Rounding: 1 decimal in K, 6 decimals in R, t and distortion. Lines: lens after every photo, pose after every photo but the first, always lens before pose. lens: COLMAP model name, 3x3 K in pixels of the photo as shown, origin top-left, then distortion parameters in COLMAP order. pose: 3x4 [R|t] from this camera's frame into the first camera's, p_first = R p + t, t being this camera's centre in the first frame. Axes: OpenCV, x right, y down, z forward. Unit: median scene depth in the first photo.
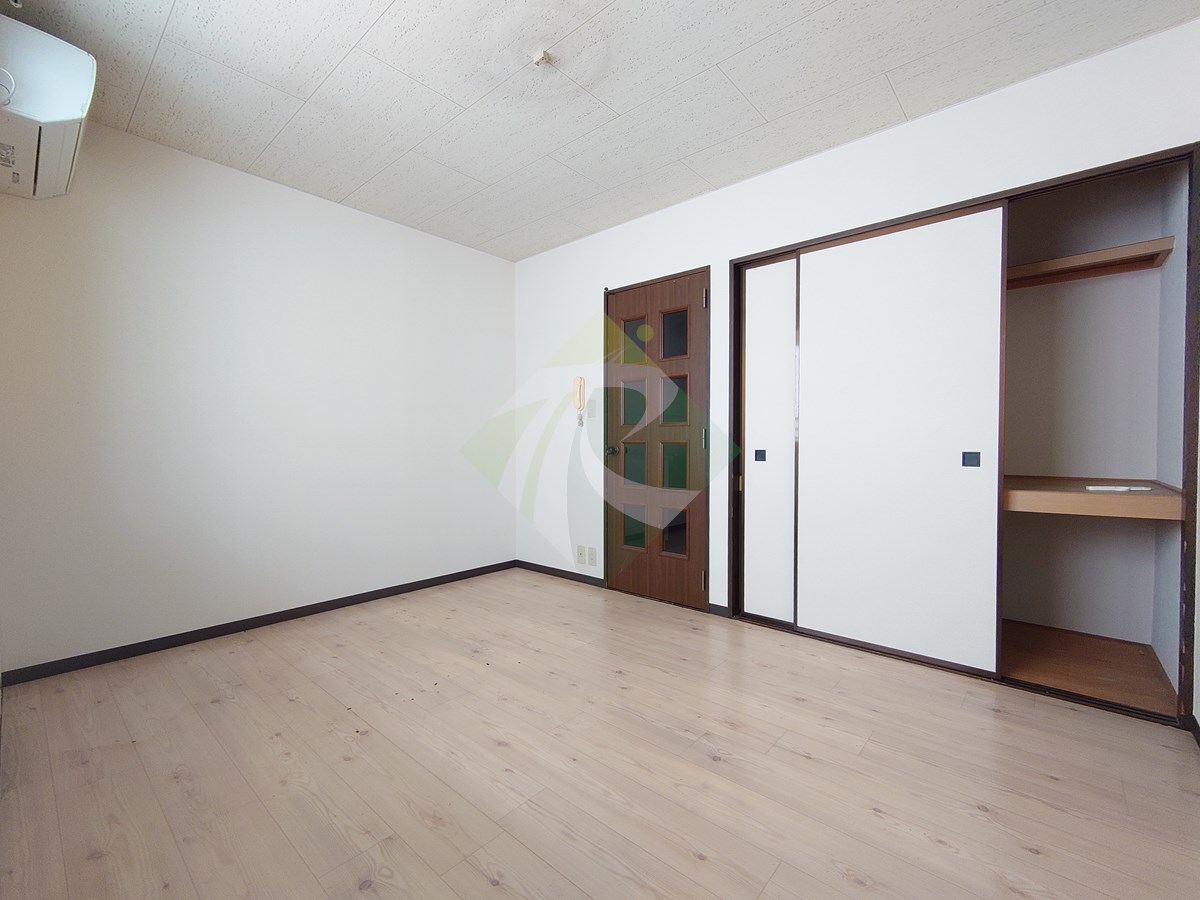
lens RADIAL K [[512.0, 0, 597.6], [0, 512.0, 445.4], [0, 0, 1]] dist [0.001232, -0.000366]
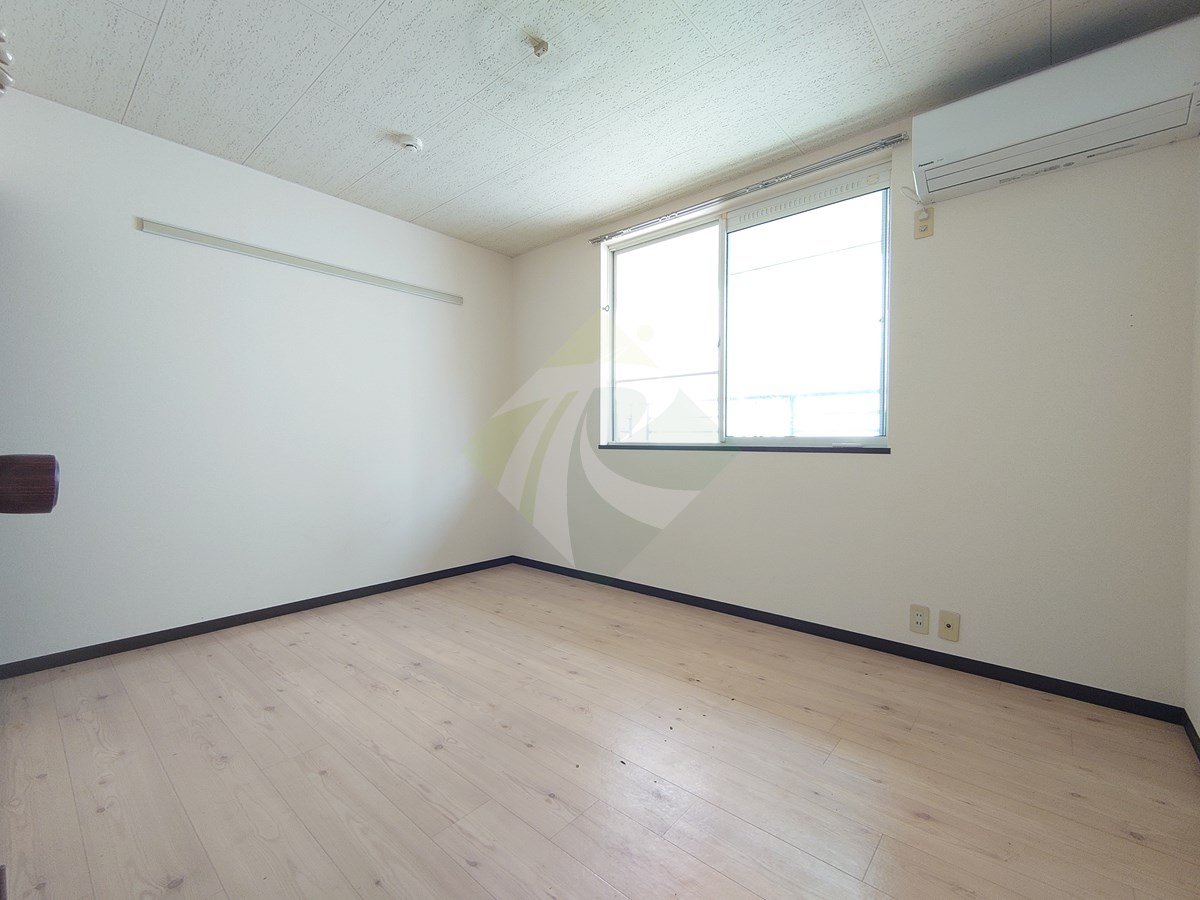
lens RADIAL K [[518.1, 0, 603.0], [0, 518.1, 449.1], [0, 0, 1]] dist [0.003002, -0.000572]
pose [[-0.999870, 0.002033, -0.016004, -0.186629], [0.001656, 0.999721, 0.023575, -0.004752], [0.016048, 0.023545, -0.999594, 1.768862]]
